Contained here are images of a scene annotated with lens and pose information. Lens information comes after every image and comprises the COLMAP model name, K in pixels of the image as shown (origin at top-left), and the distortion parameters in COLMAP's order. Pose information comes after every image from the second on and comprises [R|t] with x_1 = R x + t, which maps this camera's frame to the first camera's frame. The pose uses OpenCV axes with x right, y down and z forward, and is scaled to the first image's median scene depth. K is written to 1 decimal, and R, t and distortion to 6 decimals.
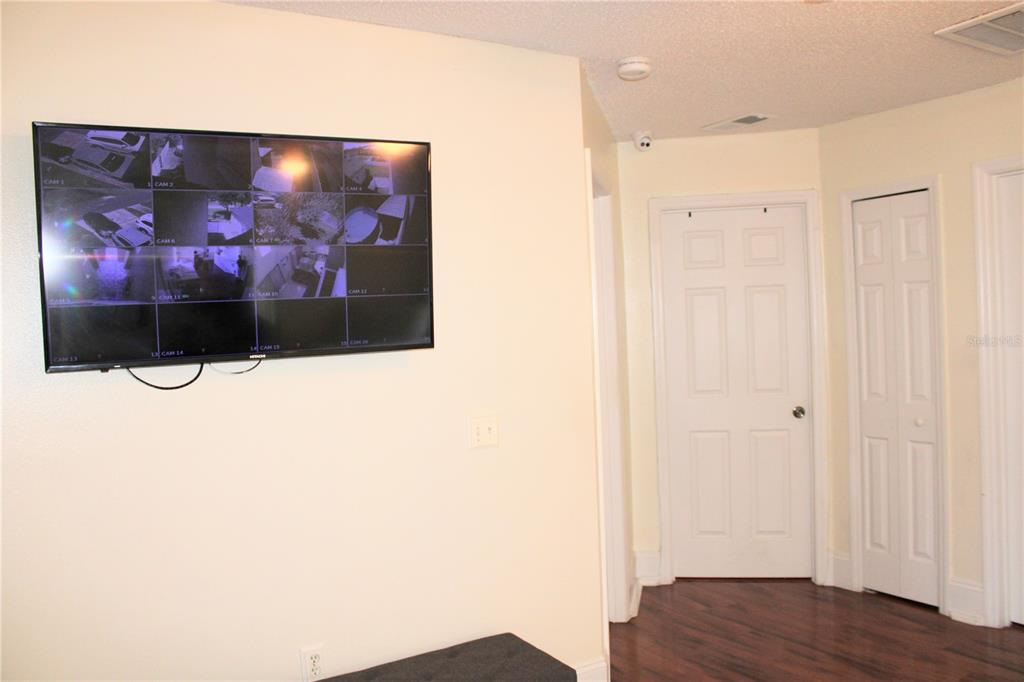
lens RADIAL K [[854.2, 0, 514.6], [0, 854.2, 339.1], [0, 0, 1]] dist [-0.157388, 0.131243]
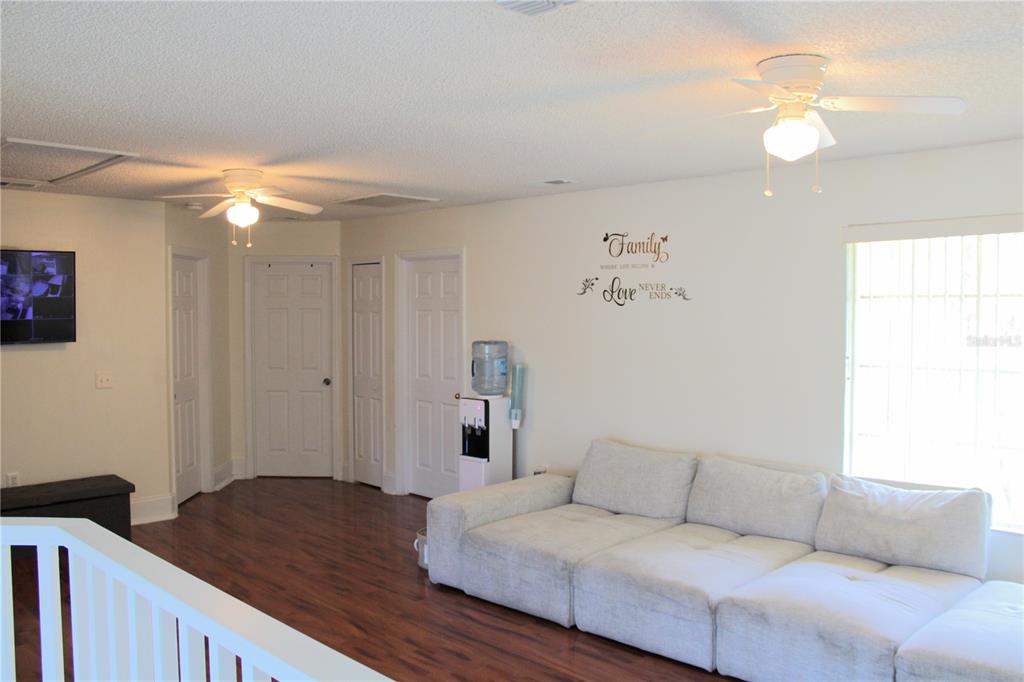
lens RADIAL K [[854.2, 0, 513.3], [0, 854.2, 344.5], [0, 0, 1]] dist [-0.157388, 0.131243]
pose [[0.973574, 0.034799, 0.225706, 0.578109], [-0.040899, 0.998912, 0.022405, -0.085143], [-0.224681, -0.031044, 0.973938, -1.486441]]
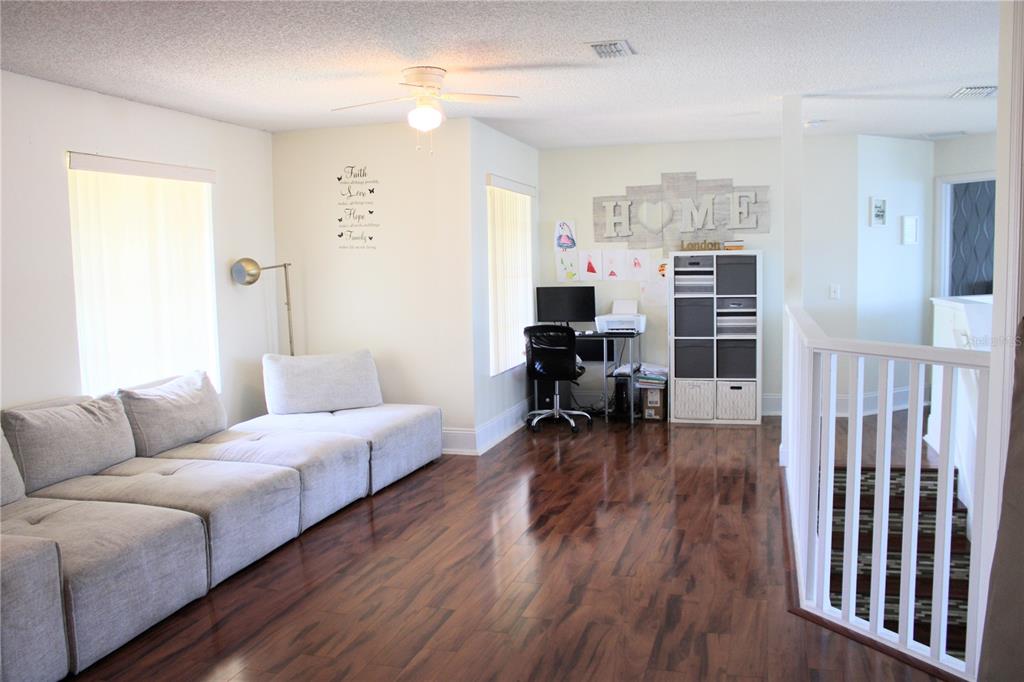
lens RADIAL K [[854.2, 0, 513.0], [0, 854.2, 342.2], [0, 0, 1]] dist [-0.157388, 0.131243]
pose [[-0.663878, -0.008143, 0.747796, -0.767644], [0.059674, 0.996175, 0.063825, 0.084242], [-0.745456, 0.086996, -0.660853, 1.675410]]
